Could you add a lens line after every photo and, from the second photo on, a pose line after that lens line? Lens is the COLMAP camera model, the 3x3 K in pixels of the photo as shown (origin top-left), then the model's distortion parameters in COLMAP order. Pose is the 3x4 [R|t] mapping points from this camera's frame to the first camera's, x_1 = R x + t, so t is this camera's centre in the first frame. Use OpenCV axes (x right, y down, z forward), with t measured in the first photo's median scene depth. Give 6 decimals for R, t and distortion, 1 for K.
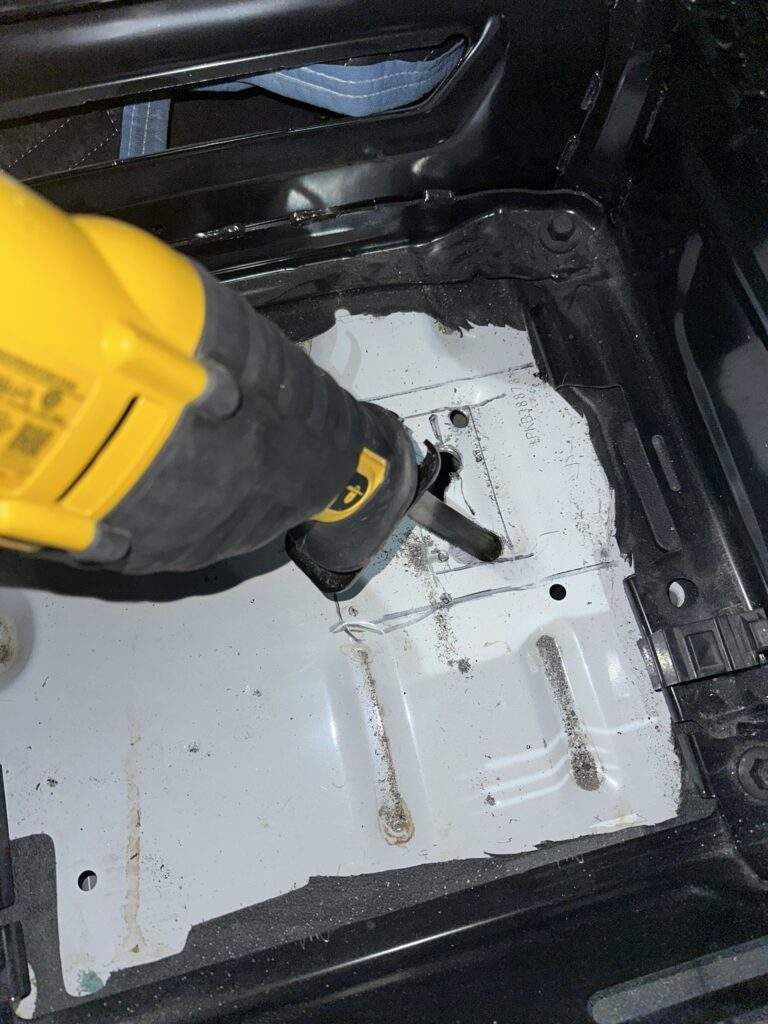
lens RADIAL K [[745.1, 0, 395.8], [0, 745.1, 508.3], [0, 0, 1]] dist [0.097232, -0.169217]
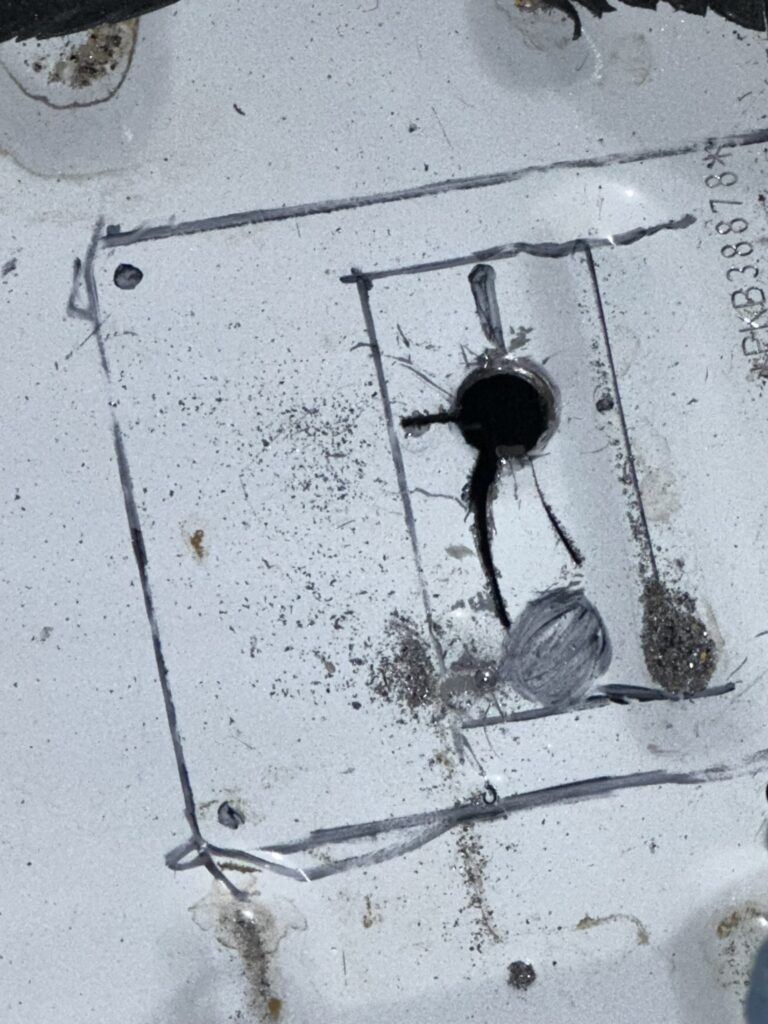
lens RADIAL K [[5226.3, 0, 384.0], [0, 5226.3, 512.0], [0, 0, 1]] dist [-0.577022, -4.792471]
pose [[0.997241, 0.059266, 0.044691, -0.097303], [-0.062339, 0.995540, 0.070814, -0.181581], [-0.040295, -0.073405, 0.996488, -1.428611]]
